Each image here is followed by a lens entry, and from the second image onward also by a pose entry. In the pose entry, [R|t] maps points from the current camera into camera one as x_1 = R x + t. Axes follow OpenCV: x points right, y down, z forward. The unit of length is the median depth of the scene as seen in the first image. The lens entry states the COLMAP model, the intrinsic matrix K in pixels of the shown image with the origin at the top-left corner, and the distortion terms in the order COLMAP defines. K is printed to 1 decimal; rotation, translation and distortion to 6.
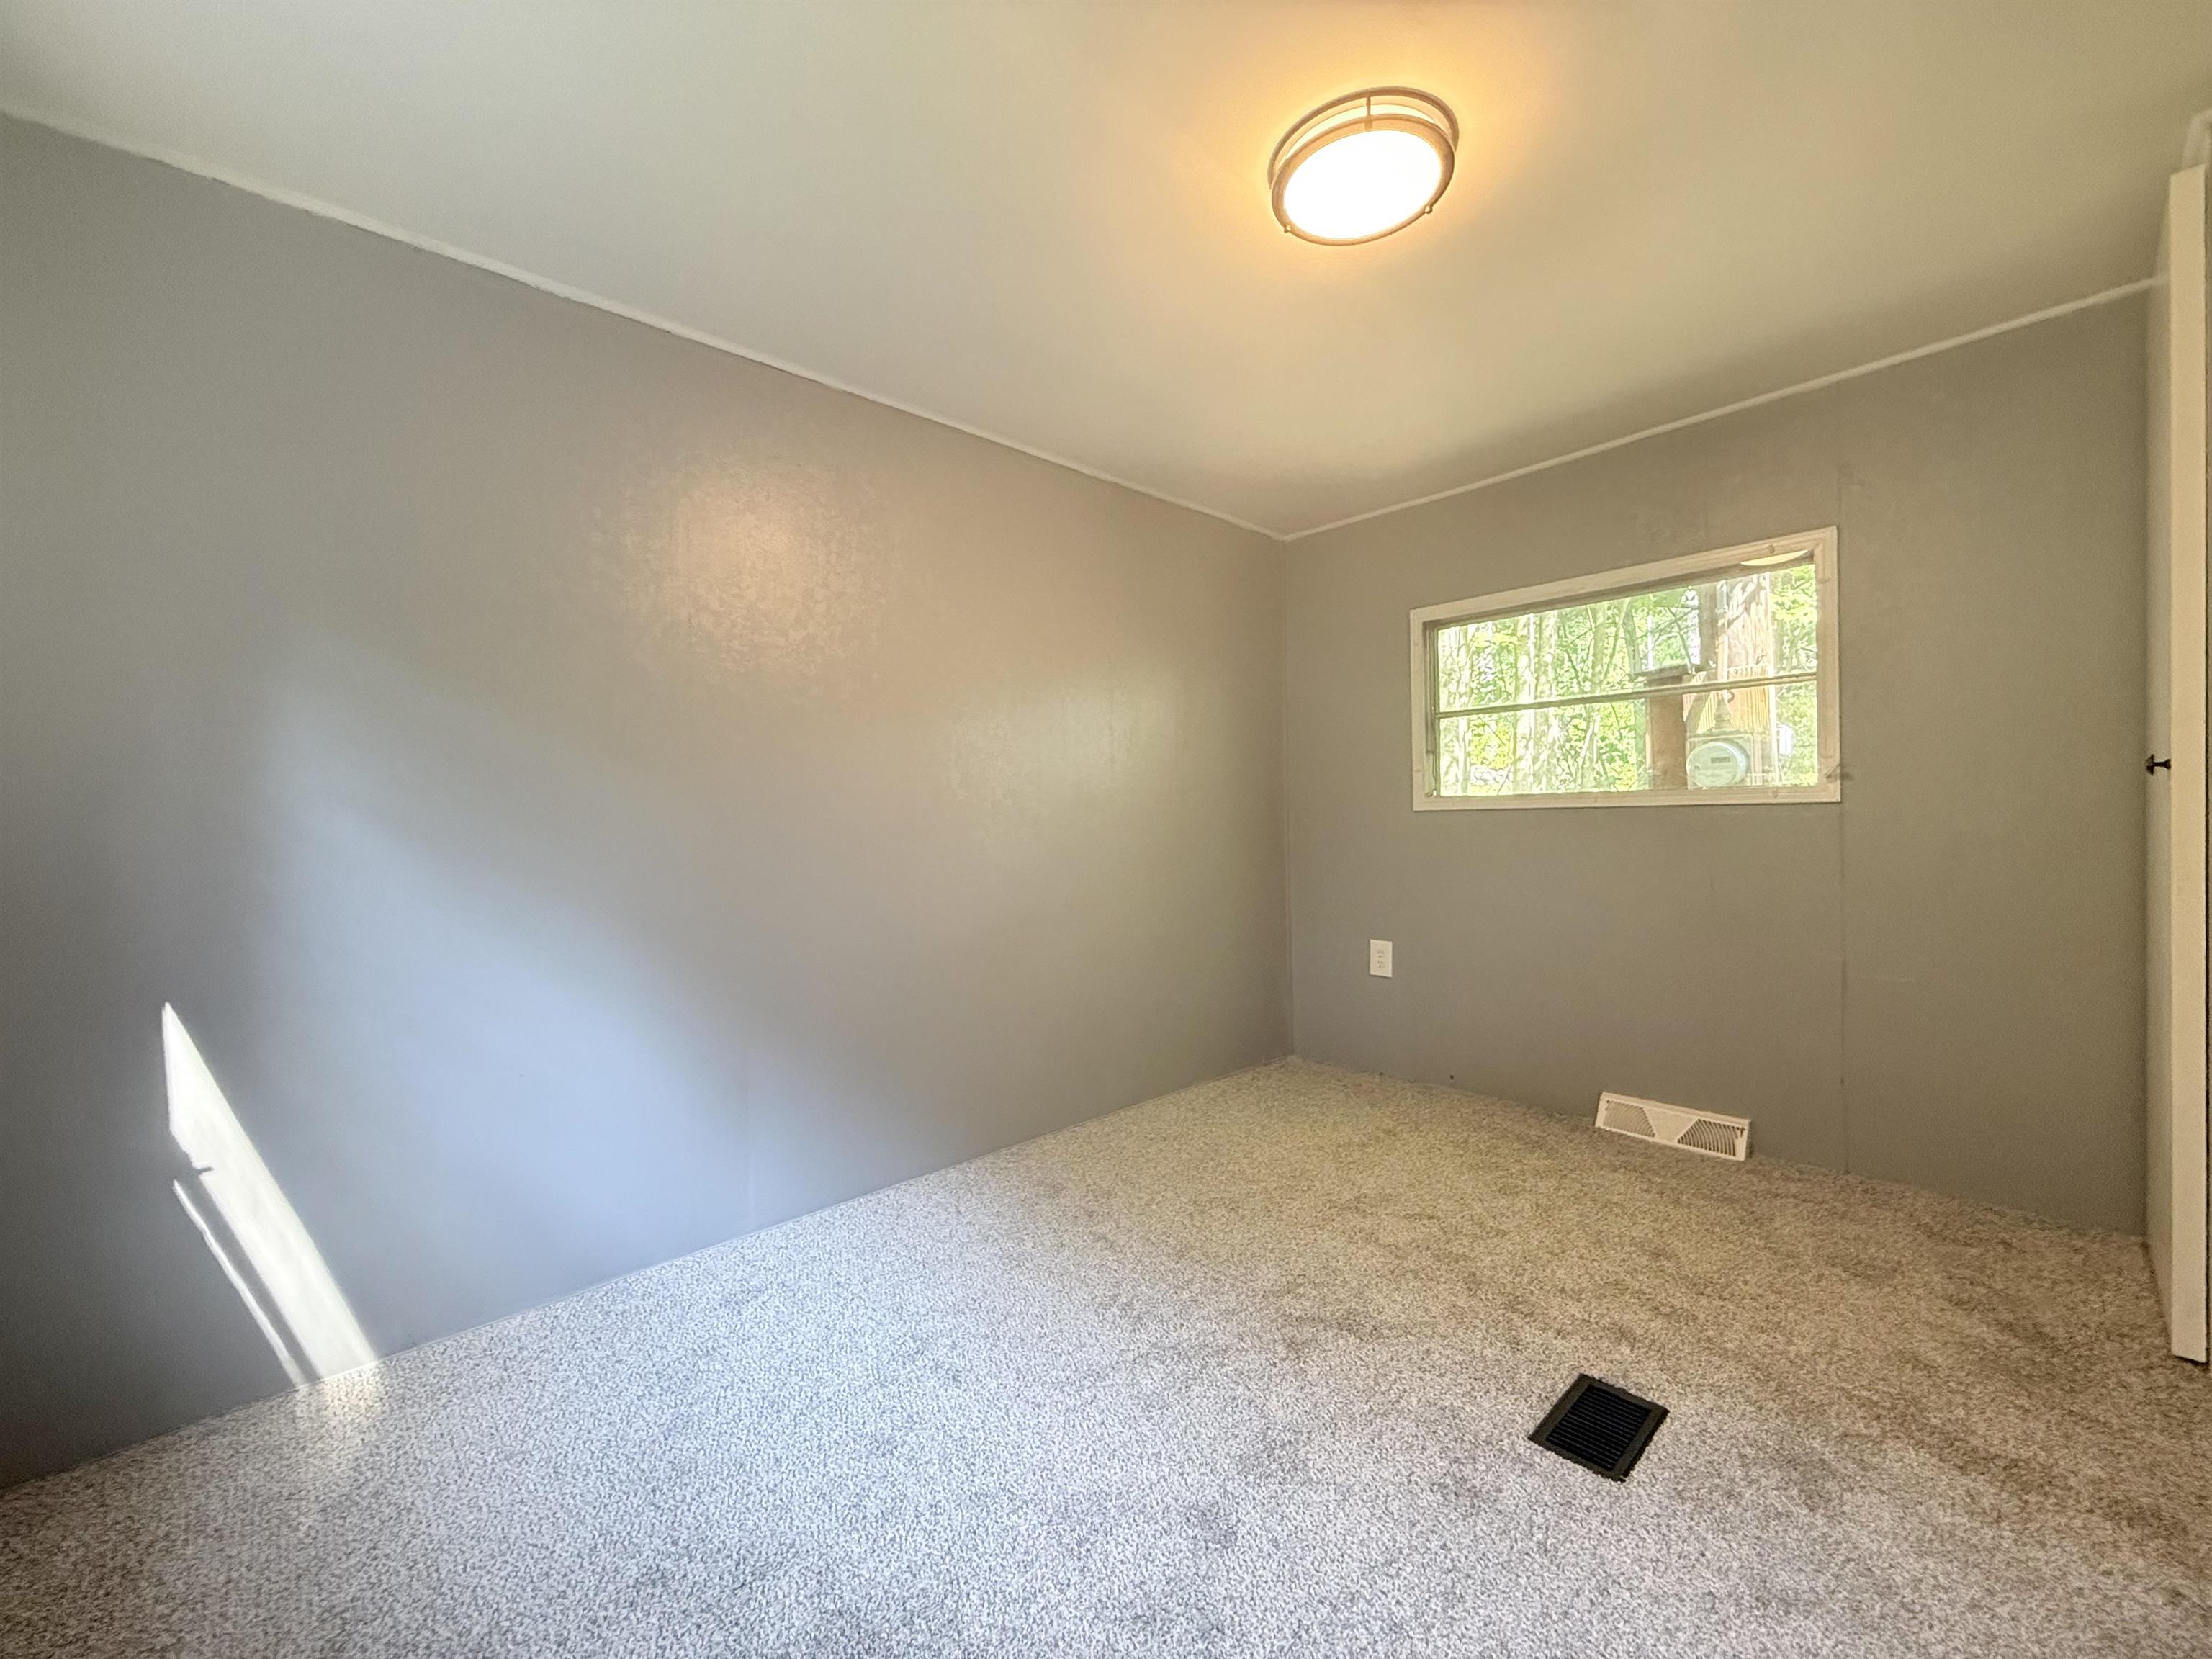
lens RADIAL K [[883.3, 0, 1103.6], [0, 883.3, 825.3], [0, 0, 1]] dist [0.000631, -0.000110]
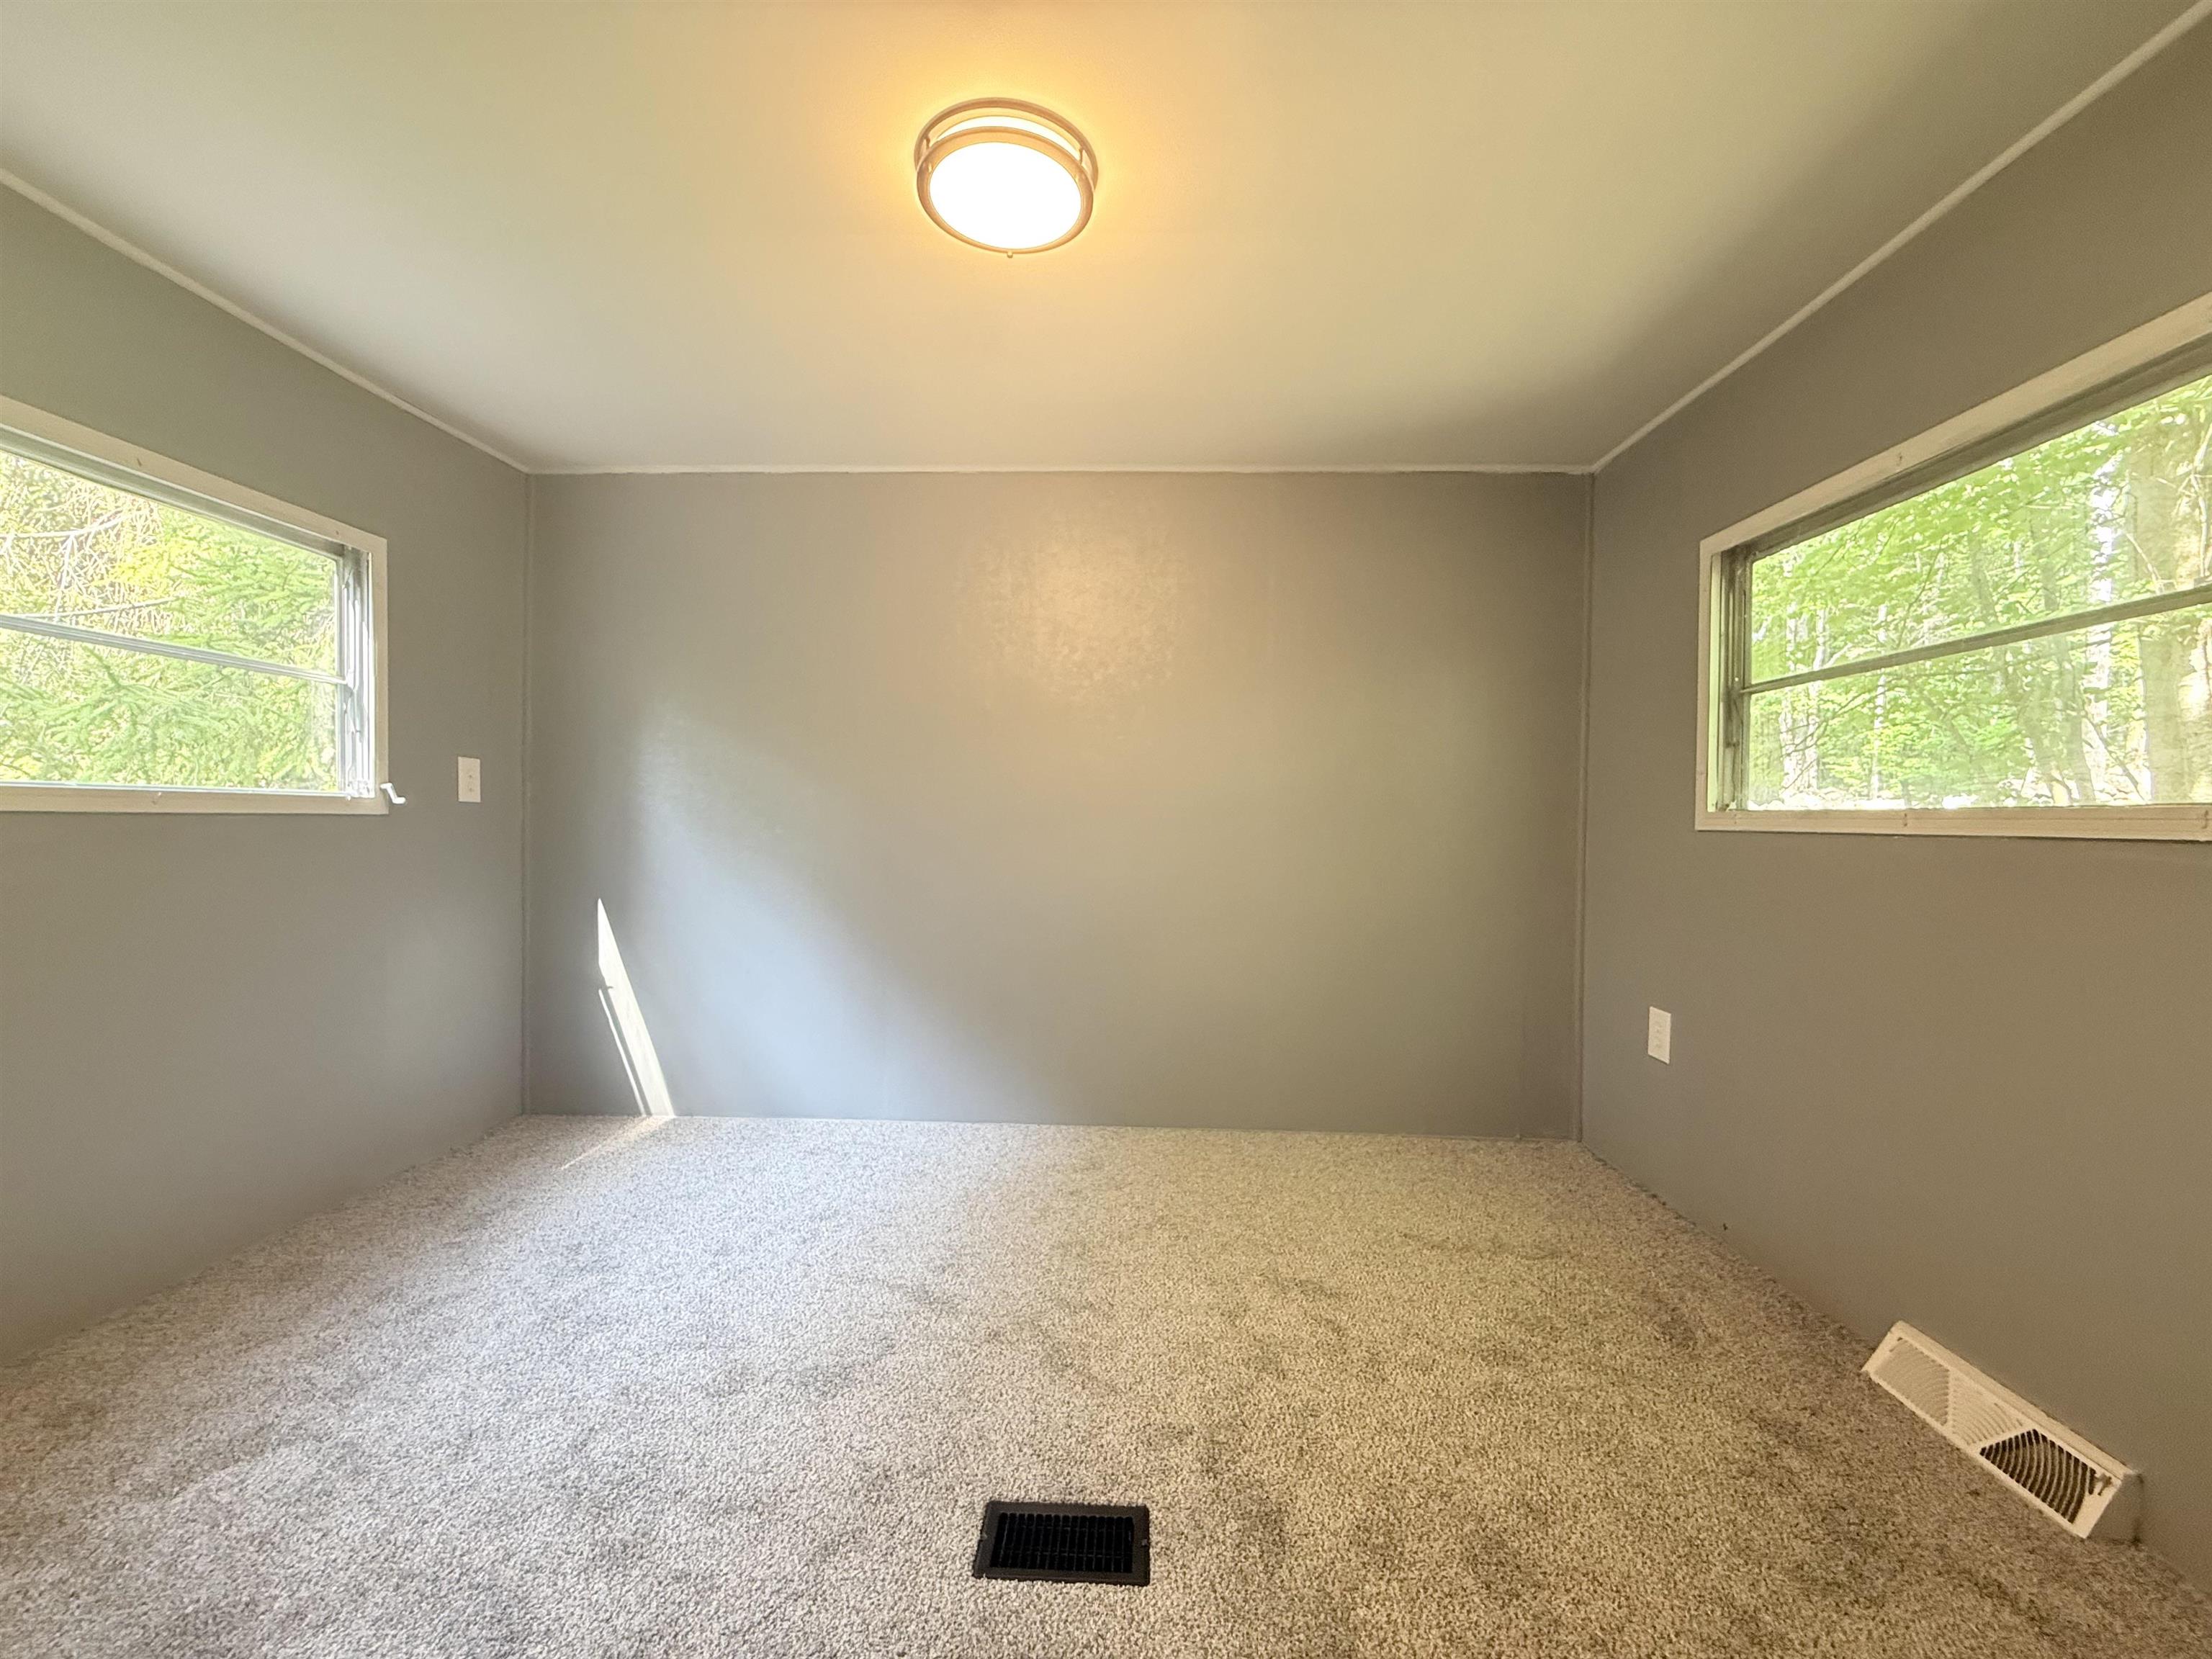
lens RADIAL K [[883.3, 0, 1101.3], [0, 883.3, 830.8], [0, 0, 1]] dist [0.000631, -0.000110]
pose [[0.703580, 0.037772, -0.709611, 0.662047], [-0.033508, 0.999239, 0.019965, -0.017846], [0.709825, 0.009731, 0.704310, 0.233137]]
